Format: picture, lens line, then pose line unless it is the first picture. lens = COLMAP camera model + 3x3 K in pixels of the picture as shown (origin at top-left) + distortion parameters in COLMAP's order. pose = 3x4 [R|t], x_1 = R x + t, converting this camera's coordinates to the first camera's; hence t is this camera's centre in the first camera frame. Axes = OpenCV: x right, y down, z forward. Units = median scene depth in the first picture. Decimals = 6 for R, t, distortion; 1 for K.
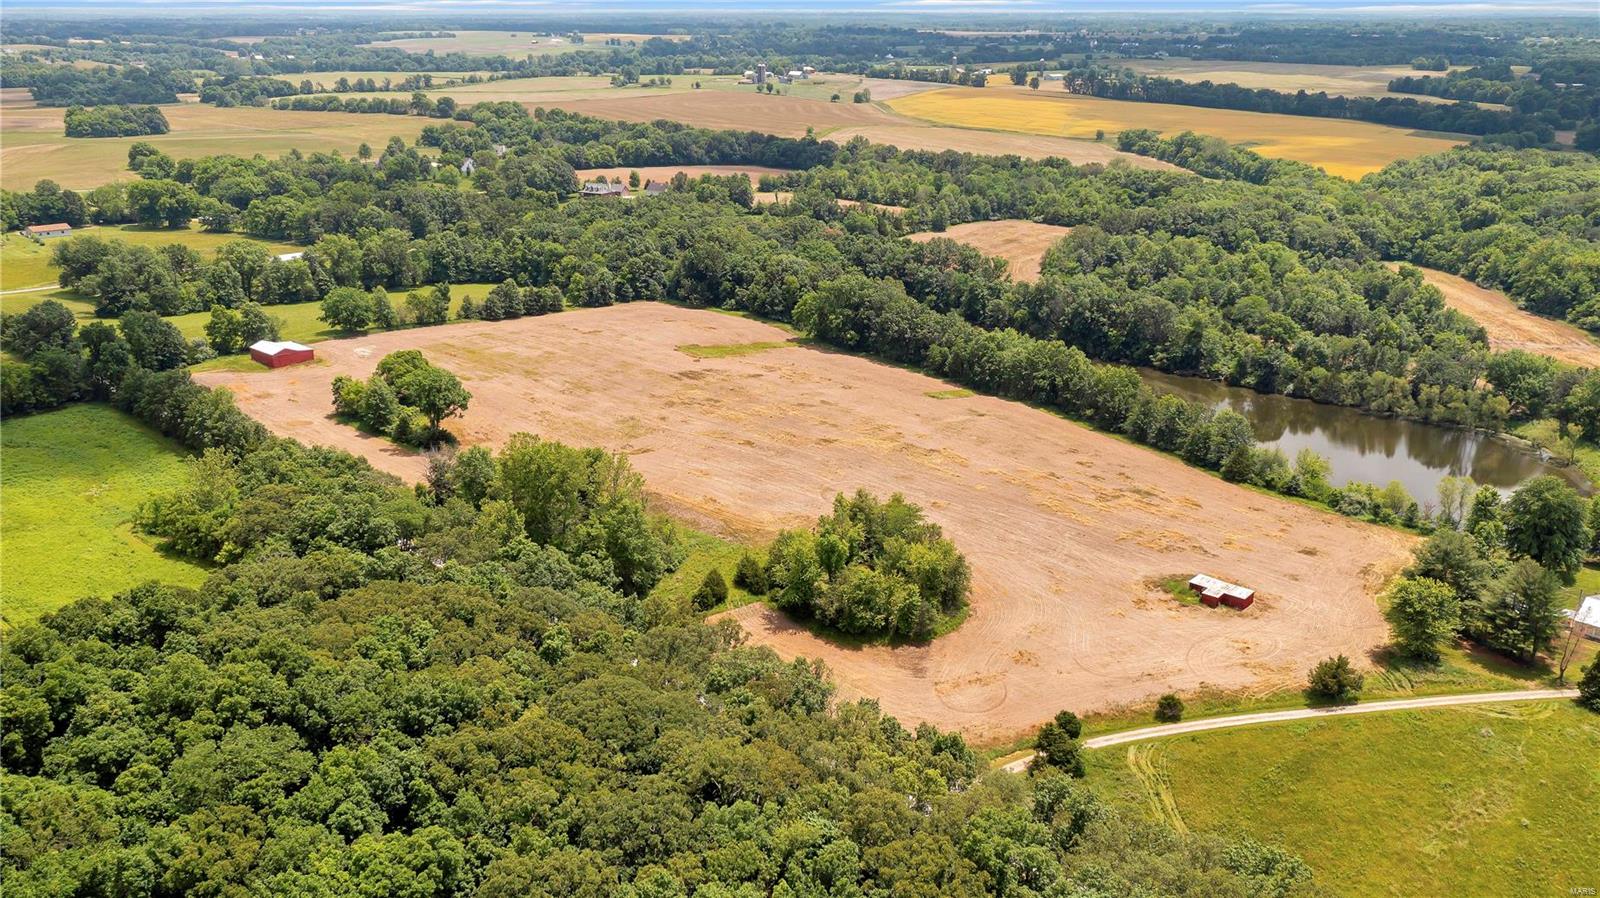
lens RADIAL K [[1321.5, 0, 801.1], [0, 1321.5, 443.8], [0, 0, 1]] dist [0.002954, 0.016549]
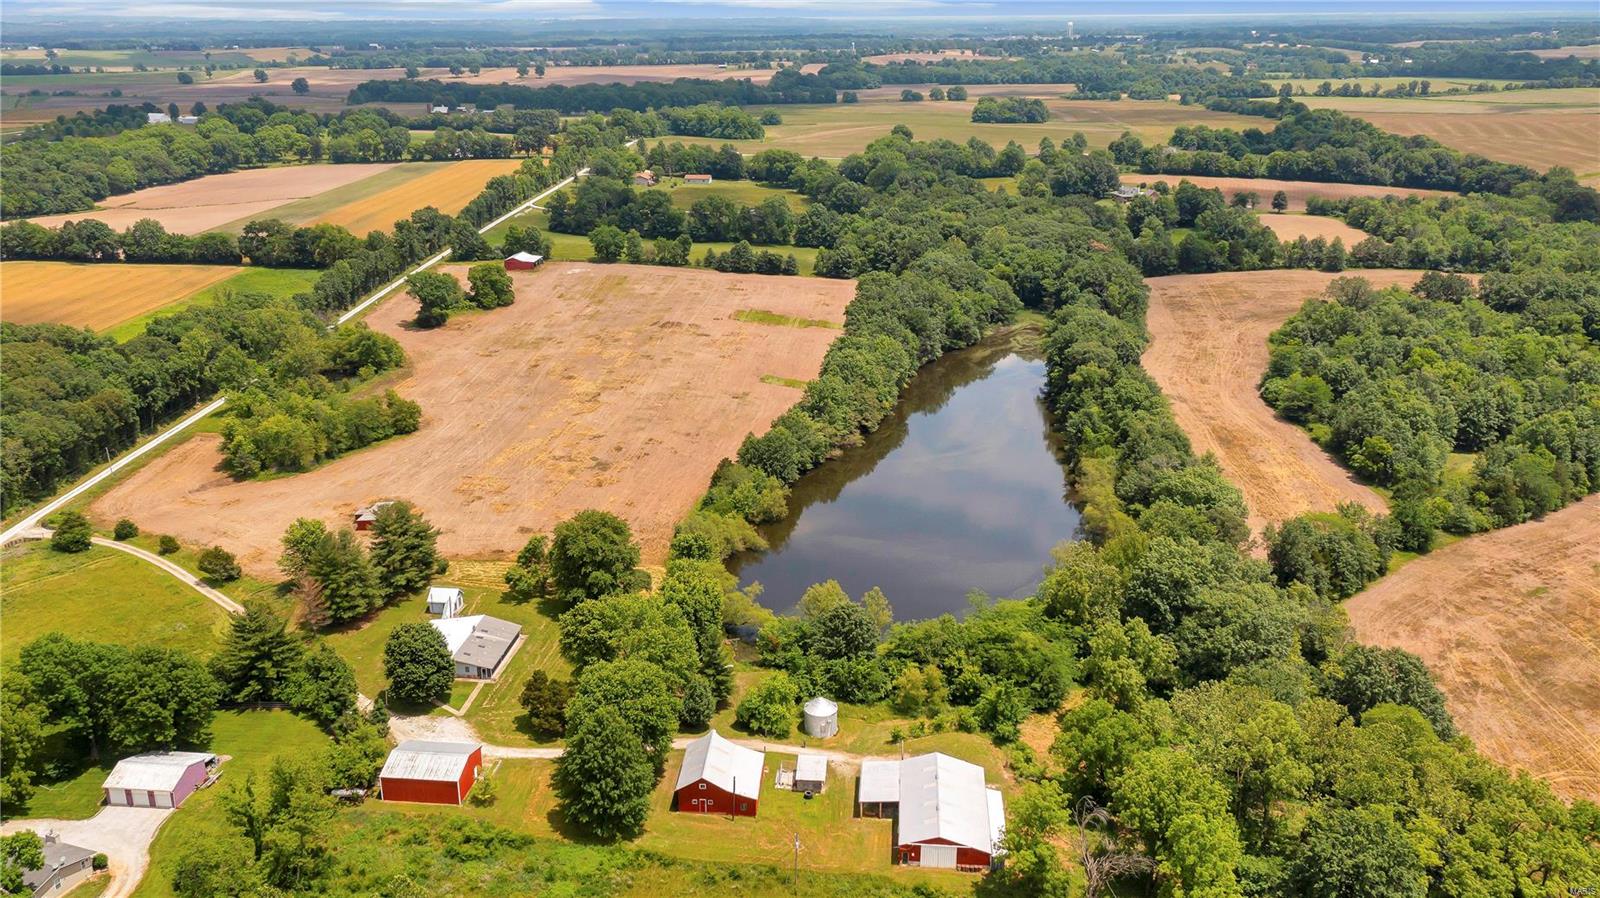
lens RADIAL K [[1321.5, 0, 801.3], [0, 1321.5, 450.2], [0, 0, 1]] dist [0.002954, 0.016549]
pose [[0.618330, 0.237446, -0.749191, 0.910693], [-0.236758, 0.965262, 0.110524, -0.103428], [0.749409, 0.109036, 0.653068, 0.335134]]
